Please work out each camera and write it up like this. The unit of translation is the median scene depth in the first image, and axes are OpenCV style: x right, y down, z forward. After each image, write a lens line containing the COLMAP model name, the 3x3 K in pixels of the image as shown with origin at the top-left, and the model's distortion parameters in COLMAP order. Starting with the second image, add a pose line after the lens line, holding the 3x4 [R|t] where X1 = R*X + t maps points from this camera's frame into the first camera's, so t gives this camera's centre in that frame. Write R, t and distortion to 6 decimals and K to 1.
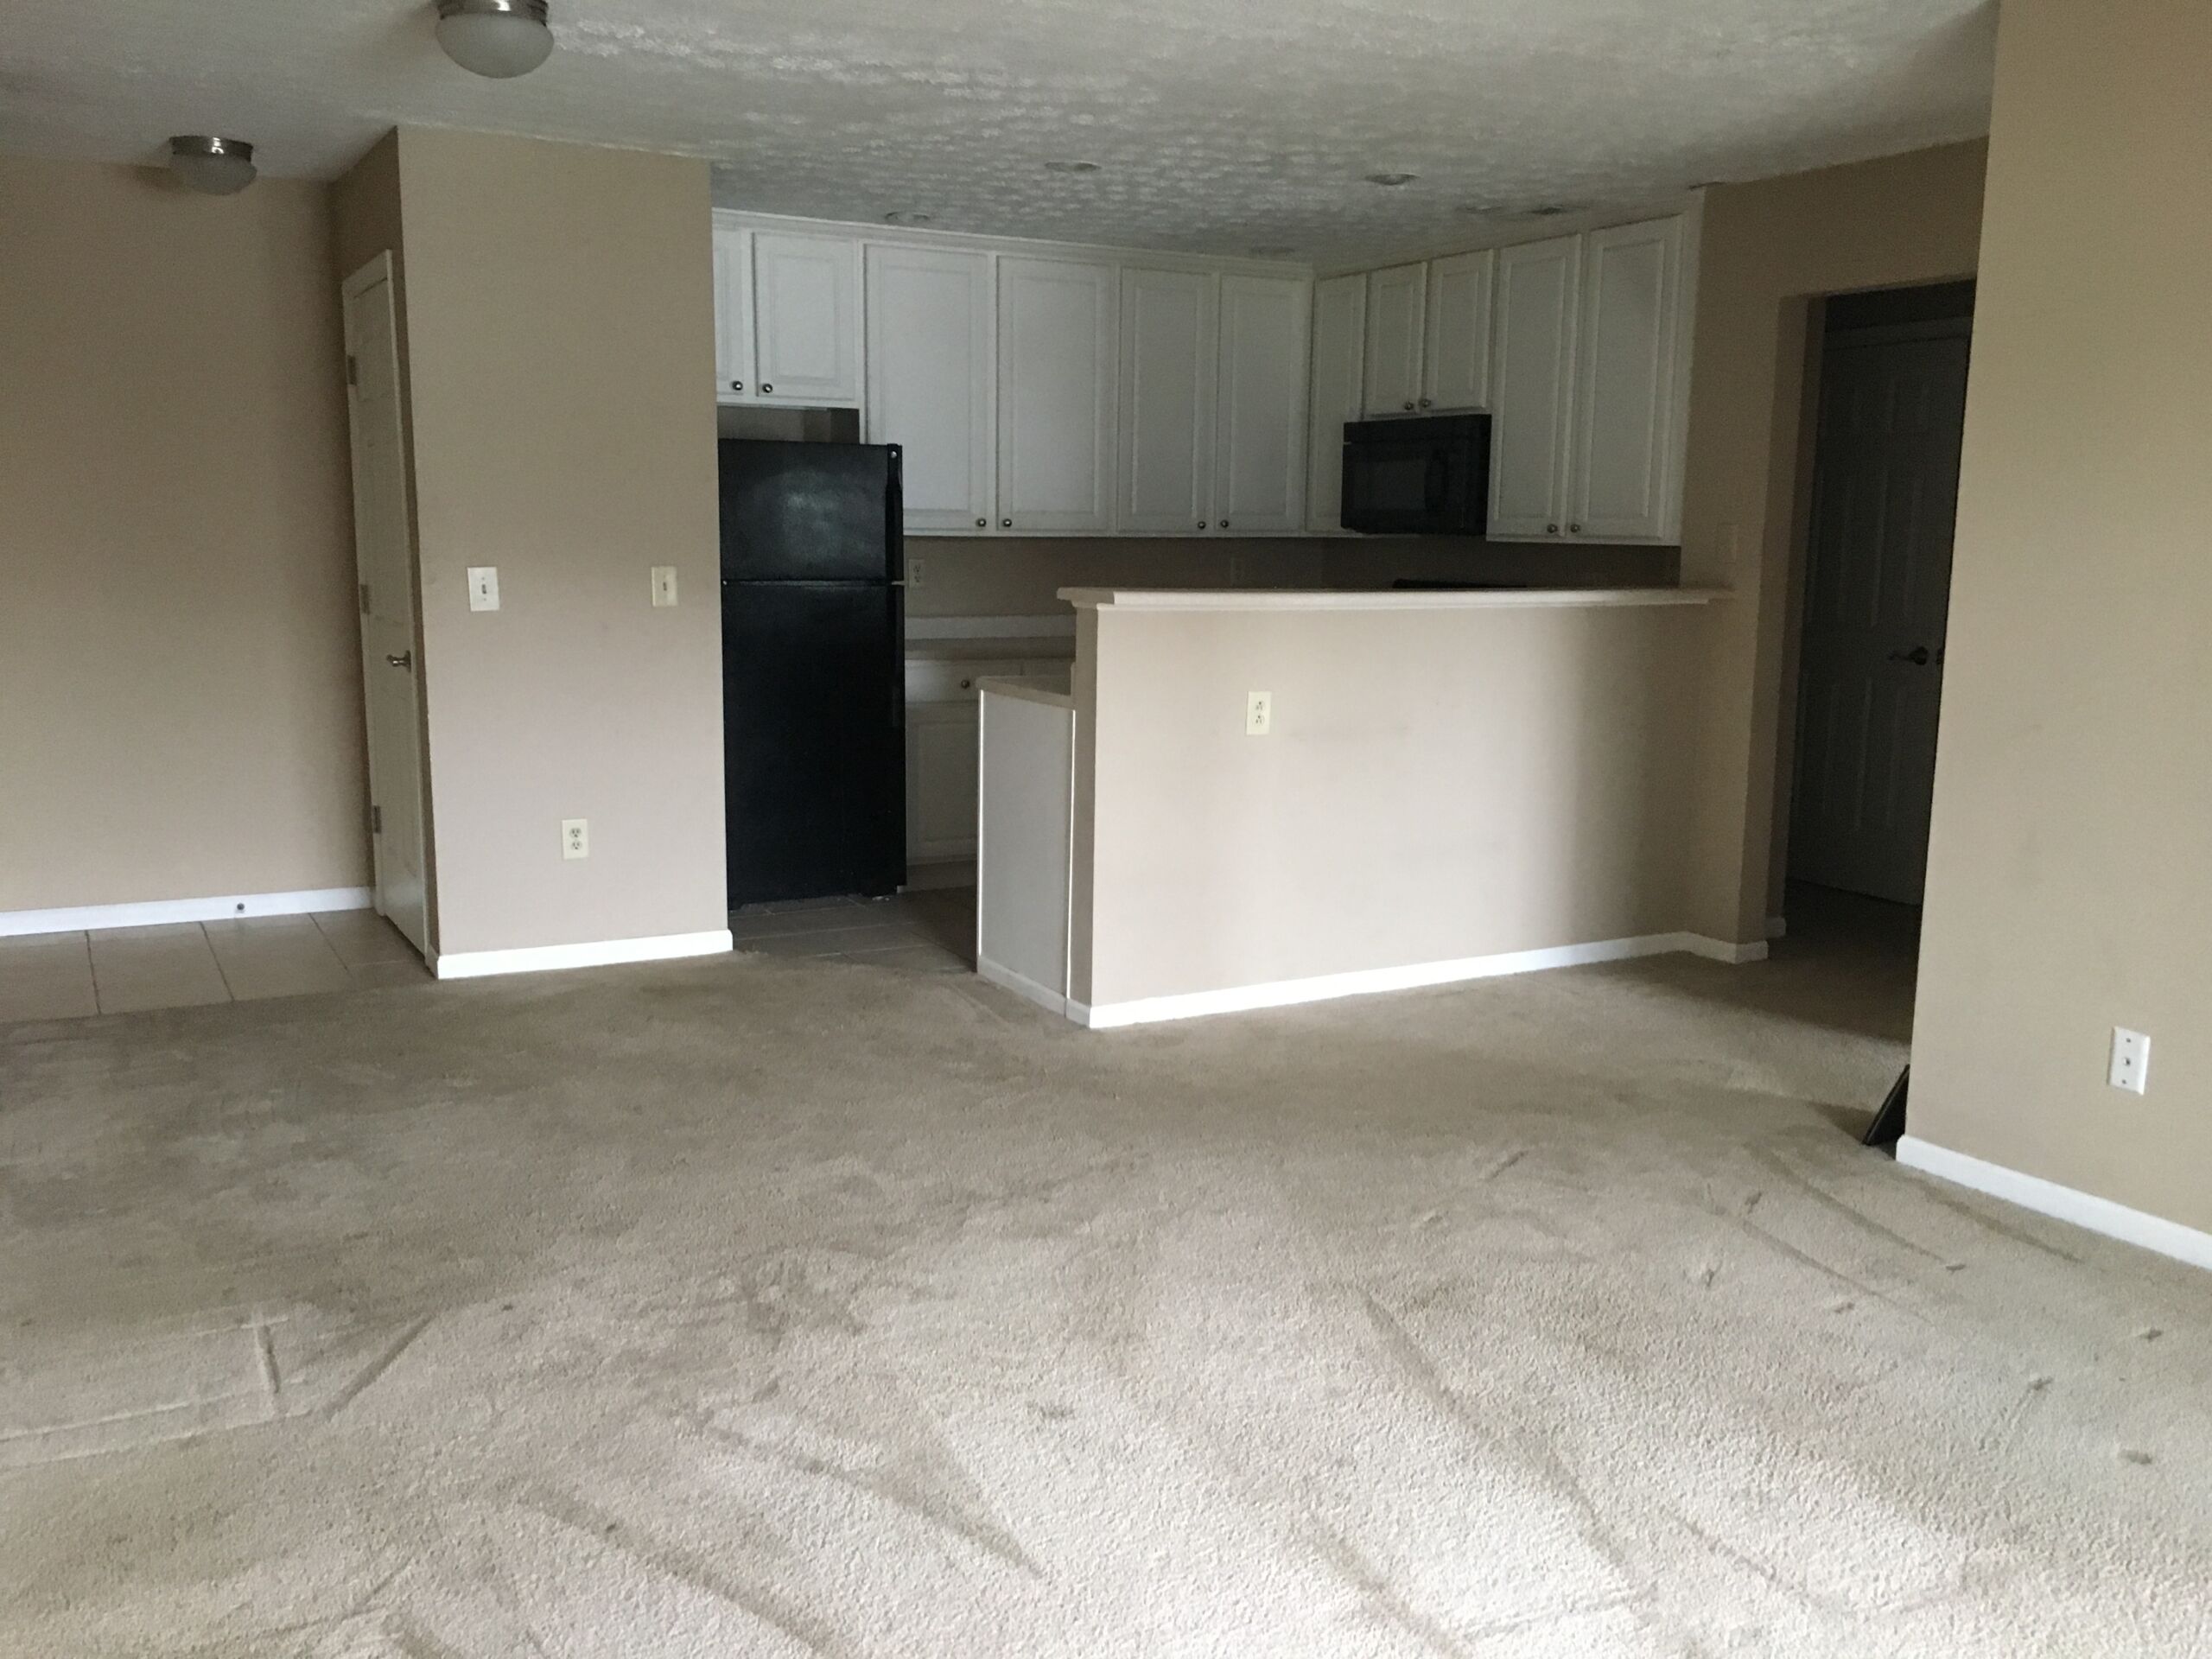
lens RADIAL K [[1874.8, 0, 1101.7], [0, 1874.8, 815.0], [0, 0, 1]] dist [0.088821, -0.105411]
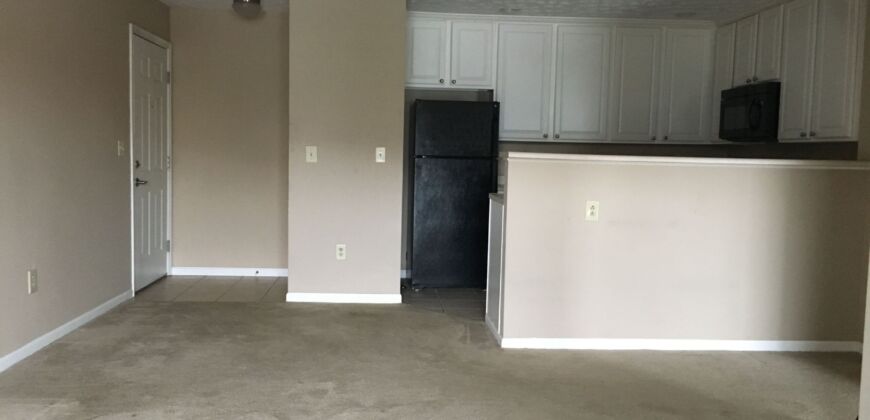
lens RADIAL K [[738.9, 0, 434.3], [0, 738.9, 205.3], [0, 0, 1]] dist [0.069818, -0.010567]
pose [[0.905688, 0.036784, -0.422346, 0.242274], [-0.076307, 0.994103, -0.077053, 0.016113], [0.417021, 0.102014, 0.903154, 0.128941]]
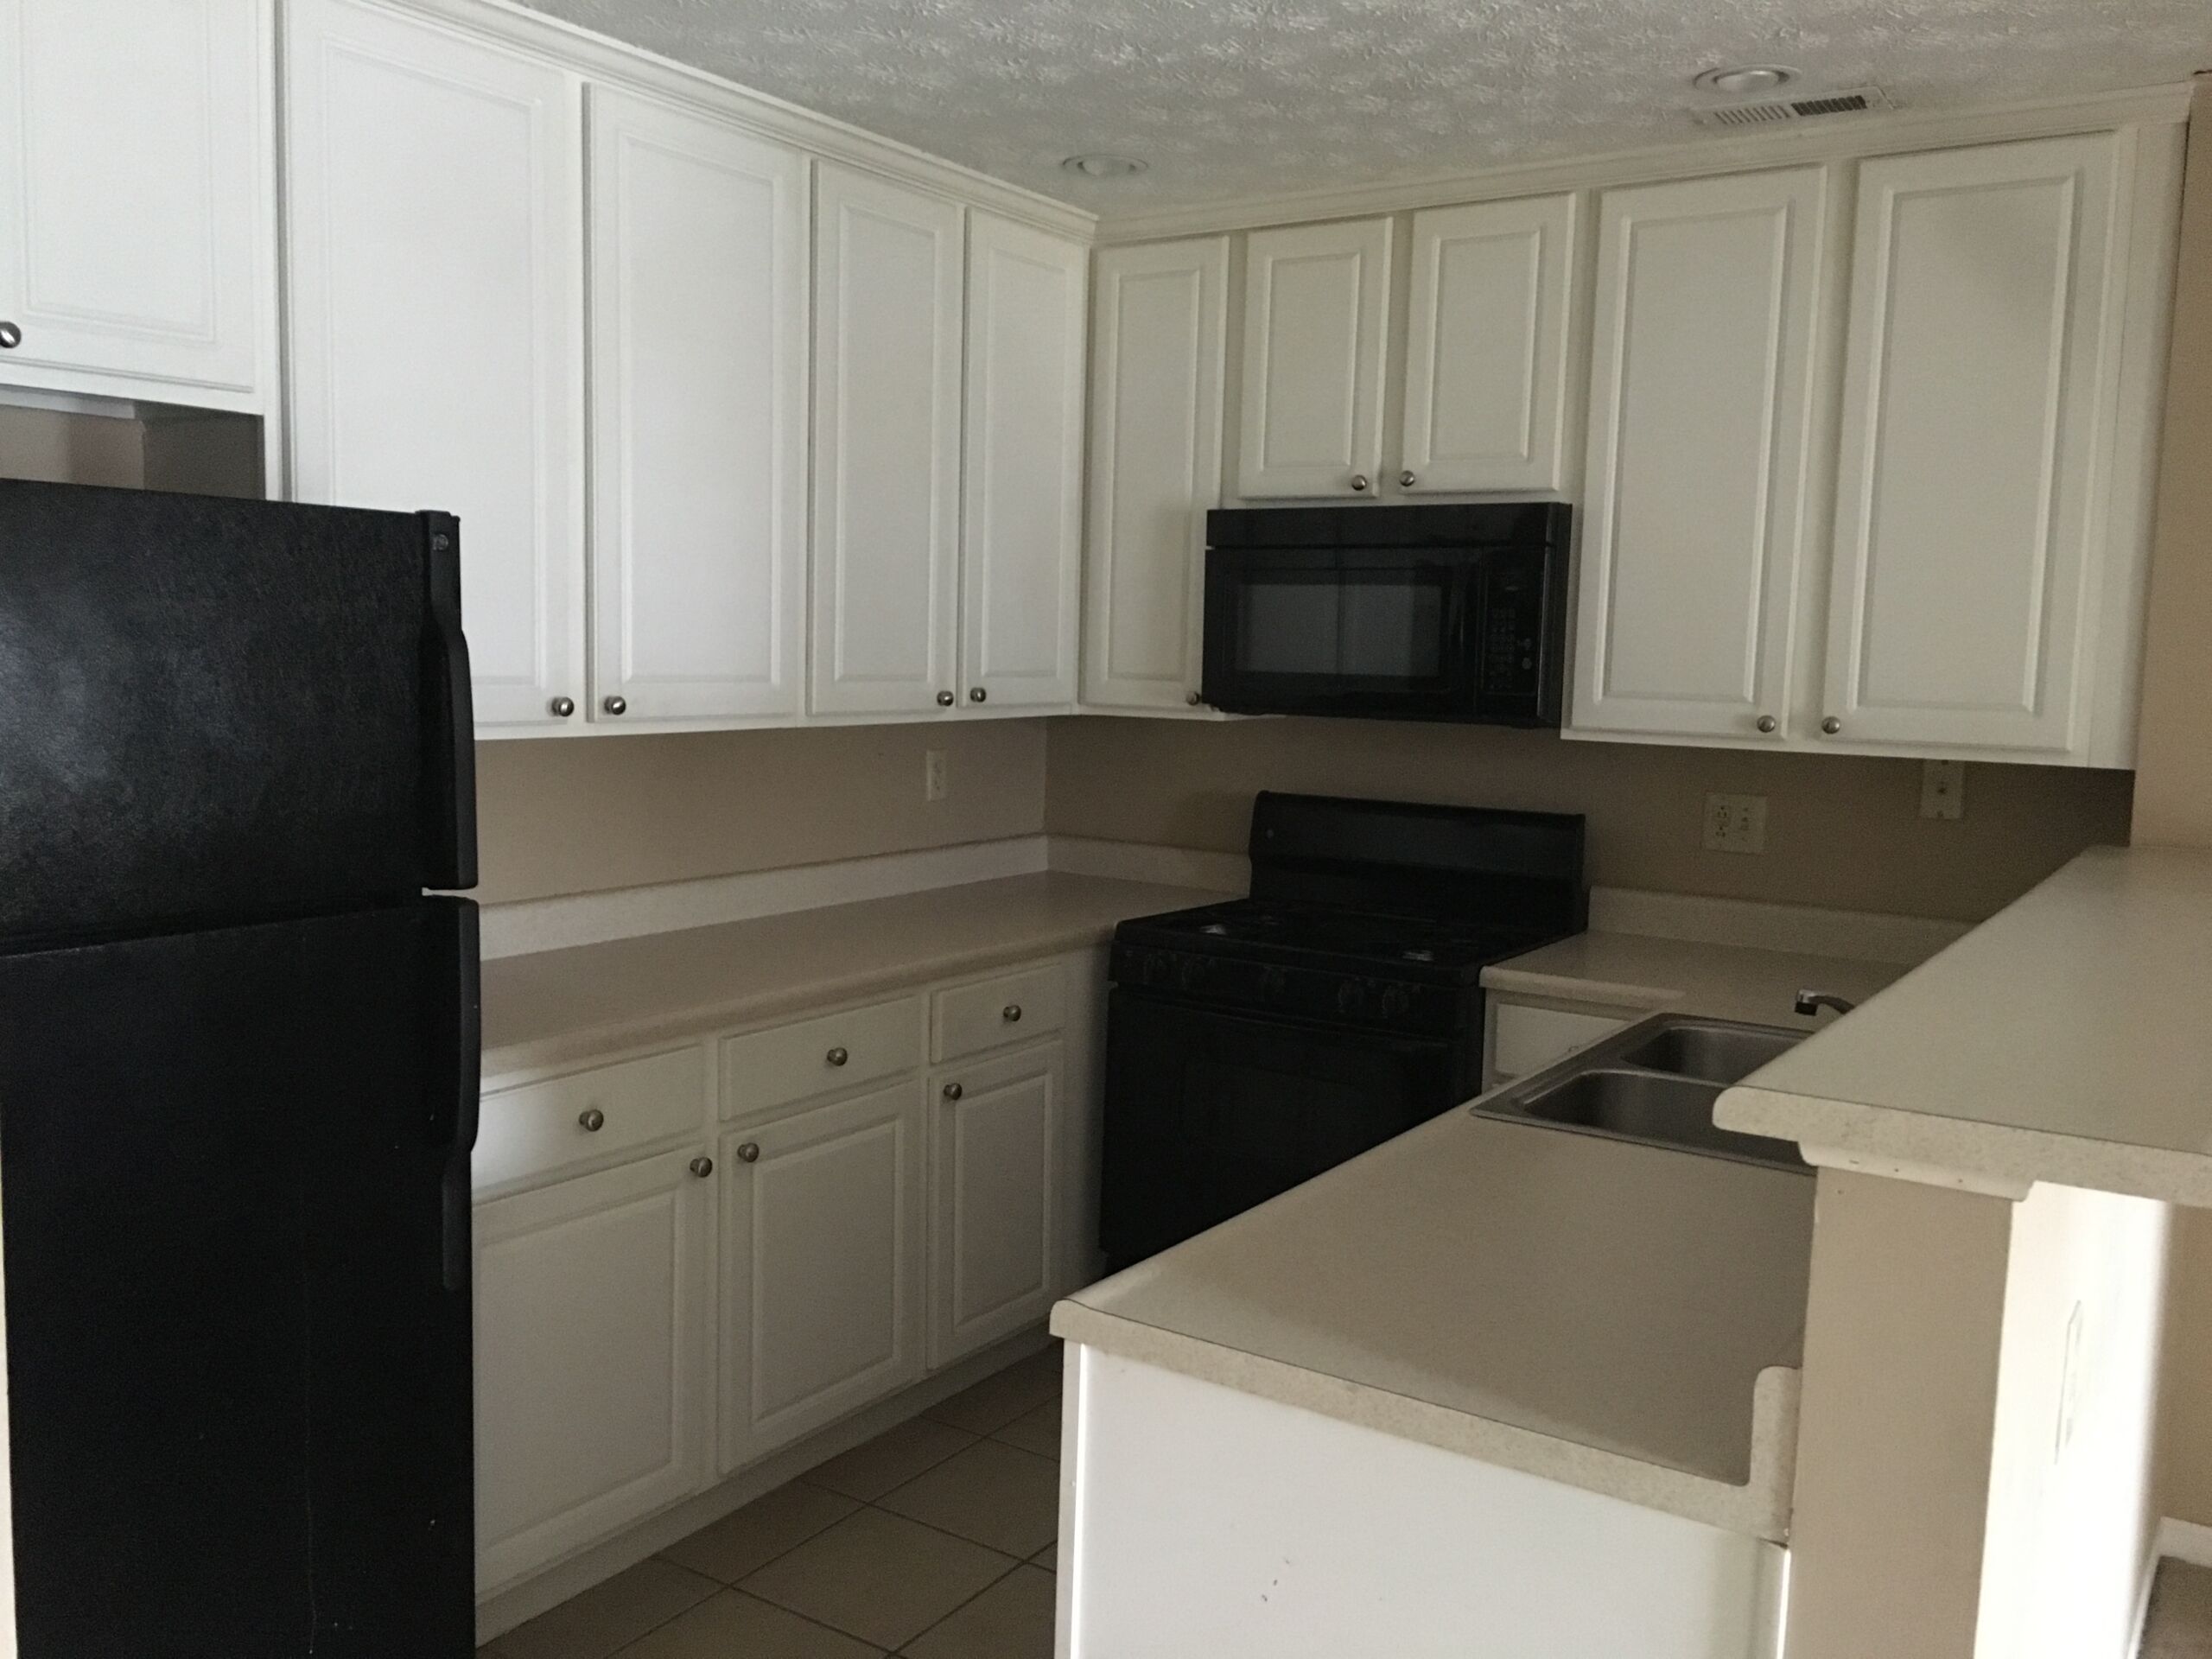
lens RADIAL K [[1874.8, 0, 1101.7], [0, 1874.8, 815.0], [0, 0, 1]] dist [0.088821, -0.105411]
pose [[0.886495, -0.034100, 0.461480, -0.179768], [0.058002, 0.997604, -0.037706, -0.127659], [-0.459088, 0.060193, 0.886349, 0.674054]]
